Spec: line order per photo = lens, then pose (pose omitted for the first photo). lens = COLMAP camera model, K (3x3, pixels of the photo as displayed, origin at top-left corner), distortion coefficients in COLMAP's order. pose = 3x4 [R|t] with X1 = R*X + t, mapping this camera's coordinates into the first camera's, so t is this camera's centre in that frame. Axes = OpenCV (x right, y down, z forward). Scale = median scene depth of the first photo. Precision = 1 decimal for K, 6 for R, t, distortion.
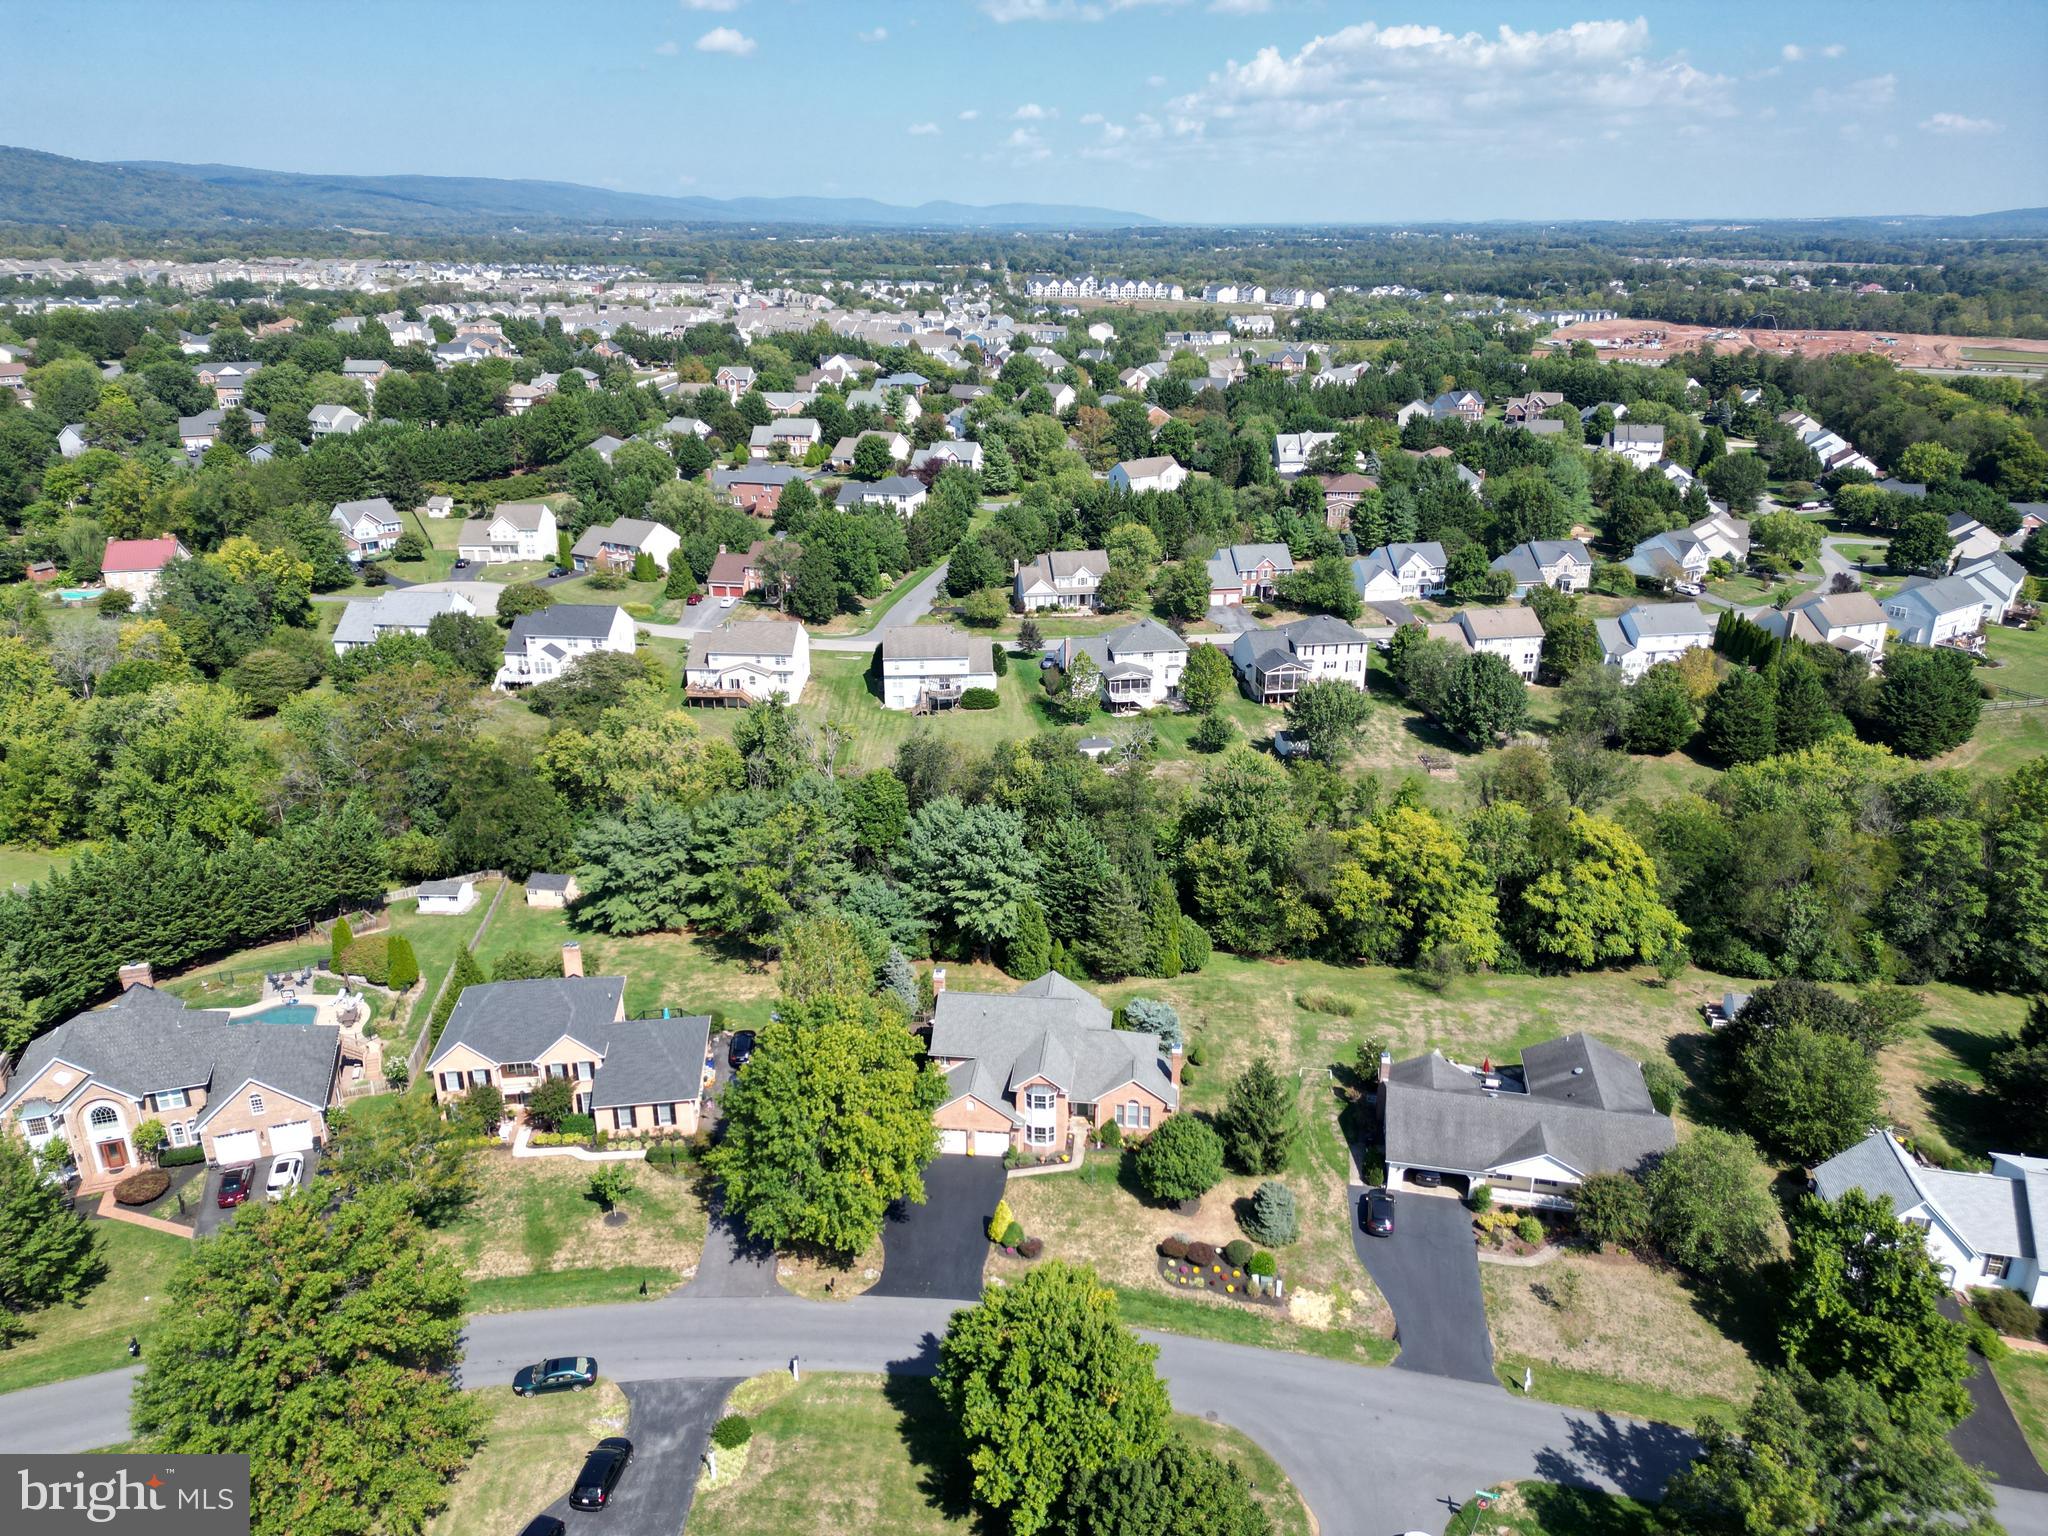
lens RADIAL K [[1421.7, 0, 1013.3], [0, 1421.7, 774.3], [0, 0, 1]] dist [0.063820, -0.054810]
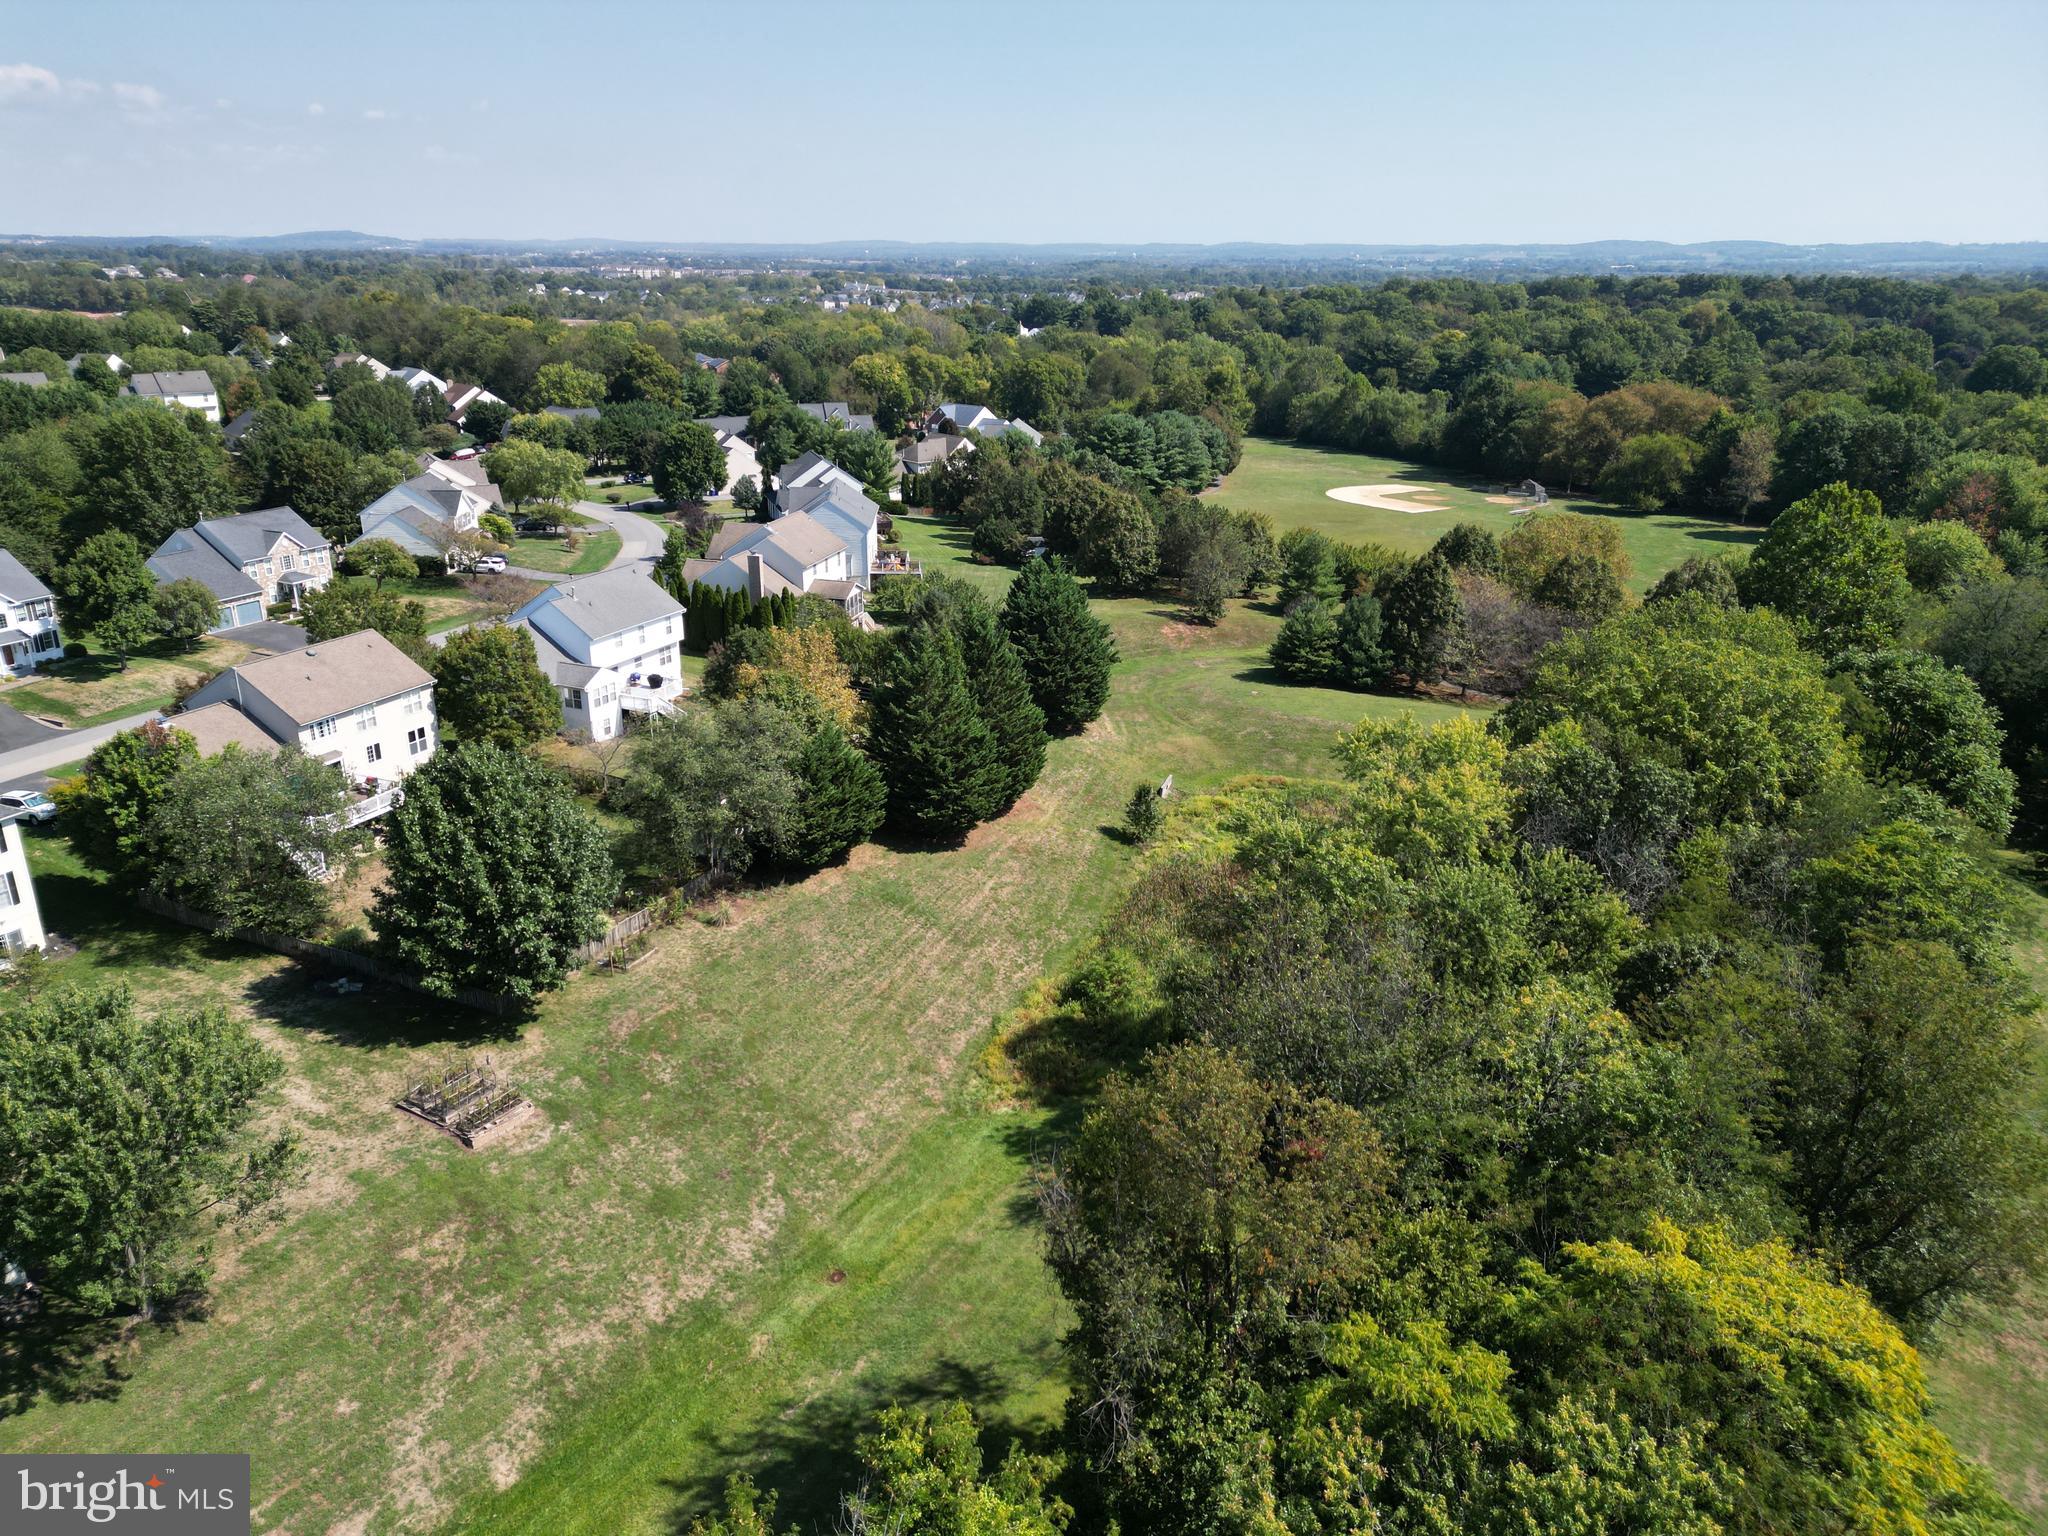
lens RADIAL K [[1421.7, 0, 1013.3], [0, 1421.7, 774.3], [0, 0, 1]] dist [0.063820, -0.054810]
pose [[0.535684, -0.282876, 0.795628, 0.115458], [0.293604, 0.945826, 0.138599, -0.089654], [-0.791732, 0.159354, 0.589717, 0.677574]]
